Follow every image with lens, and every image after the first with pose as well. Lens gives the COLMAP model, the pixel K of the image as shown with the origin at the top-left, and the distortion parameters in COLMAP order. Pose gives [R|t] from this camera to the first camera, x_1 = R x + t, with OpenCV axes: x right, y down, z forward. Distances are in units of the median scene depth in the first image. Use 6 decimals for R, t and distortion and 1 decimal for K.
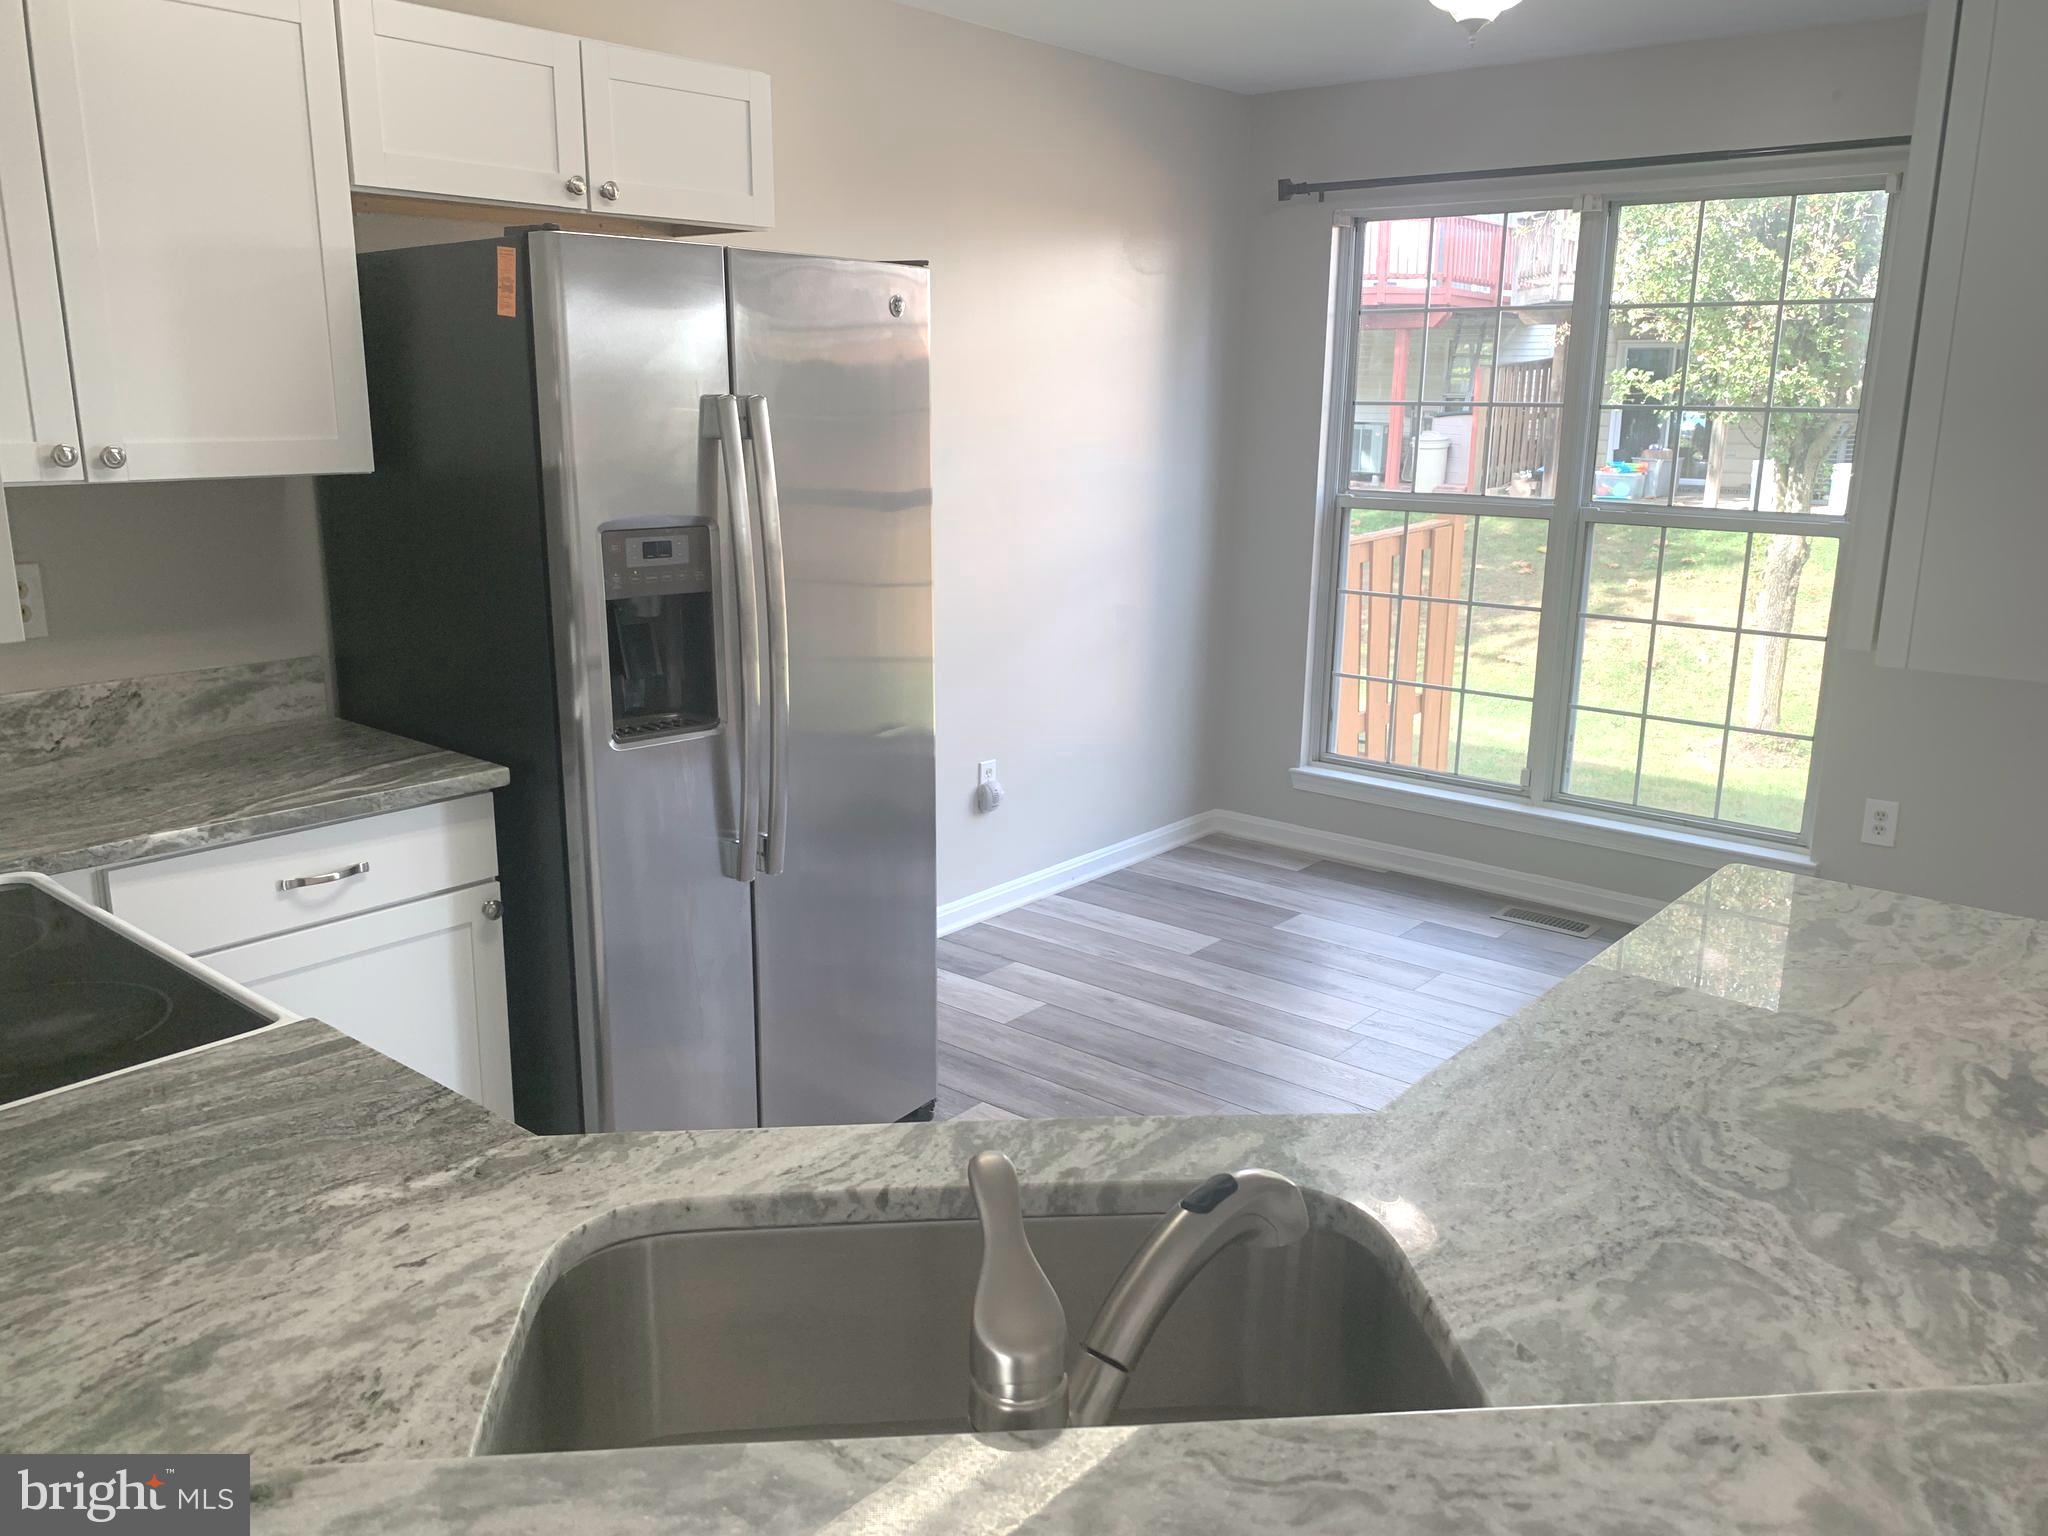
lens RADIAL K [[1554.0, 0, 1027.7], [0, 1554.0, 755.2], [0, 0, 1]] dist [0.048249, -0.077346]
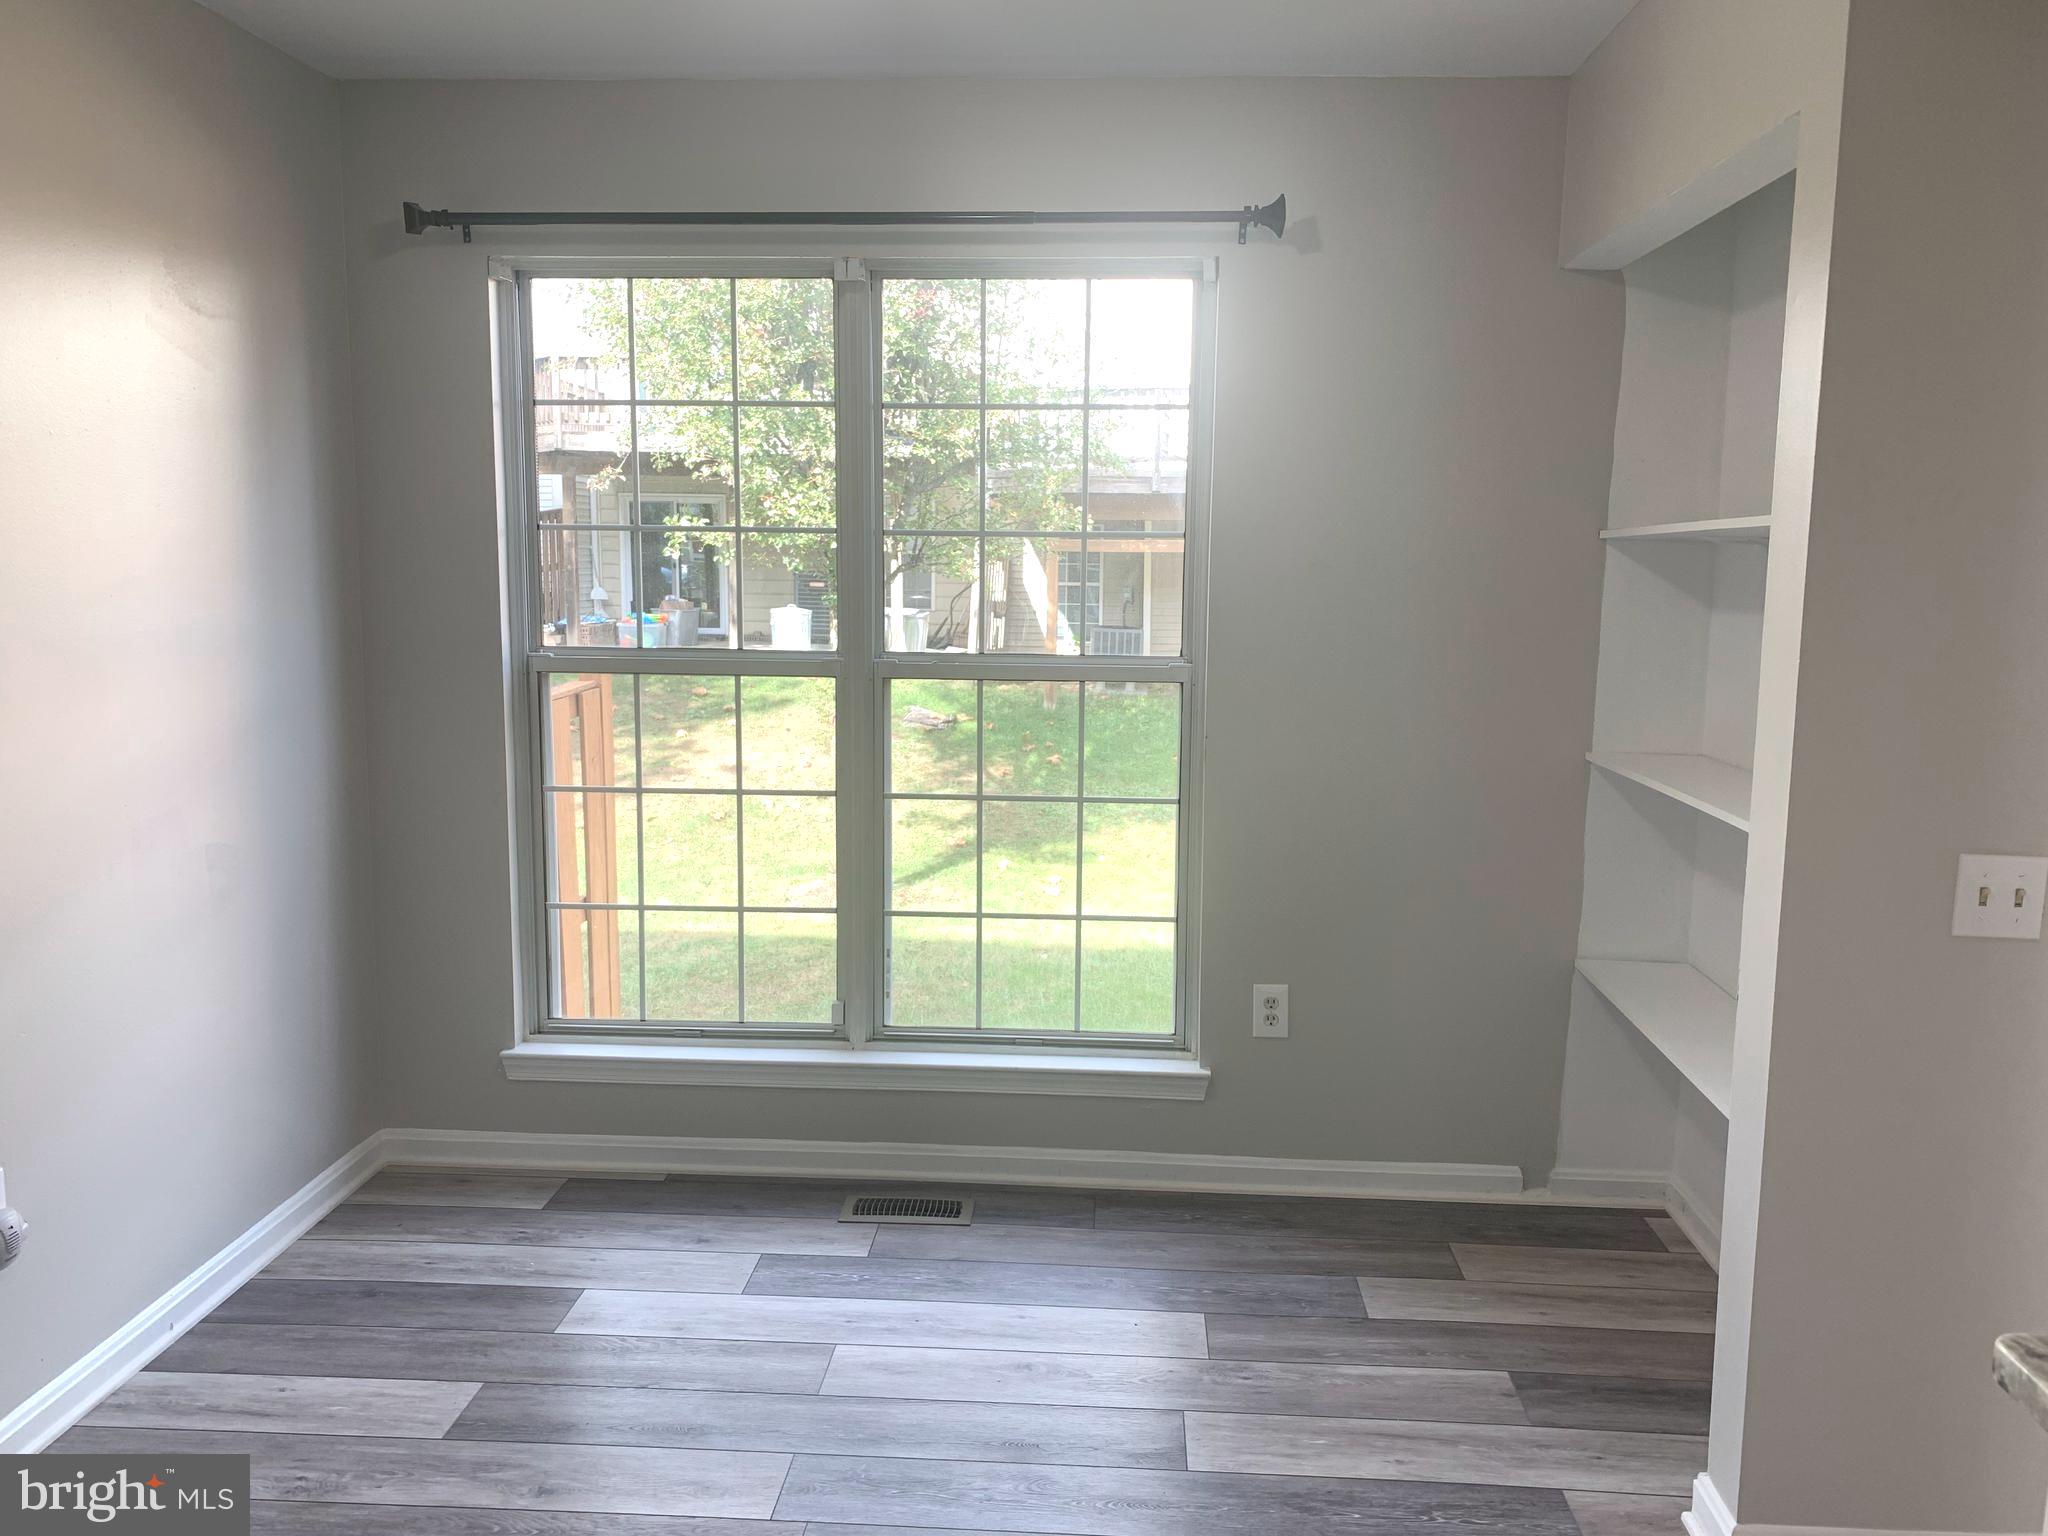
lens RADIAL K [[1554.0, 0, 1028.0], [0, 1554.0, 761.0], [0, 0, 1]] dist [0.048249, -0.077346]
pose [[0.807121, -0.079764, 0.584973, -0.037033], [0.134254, 0.989670, -0.050291, -0.055466], [-0.574919, 0.119126, 0.809492, 0.316054]]
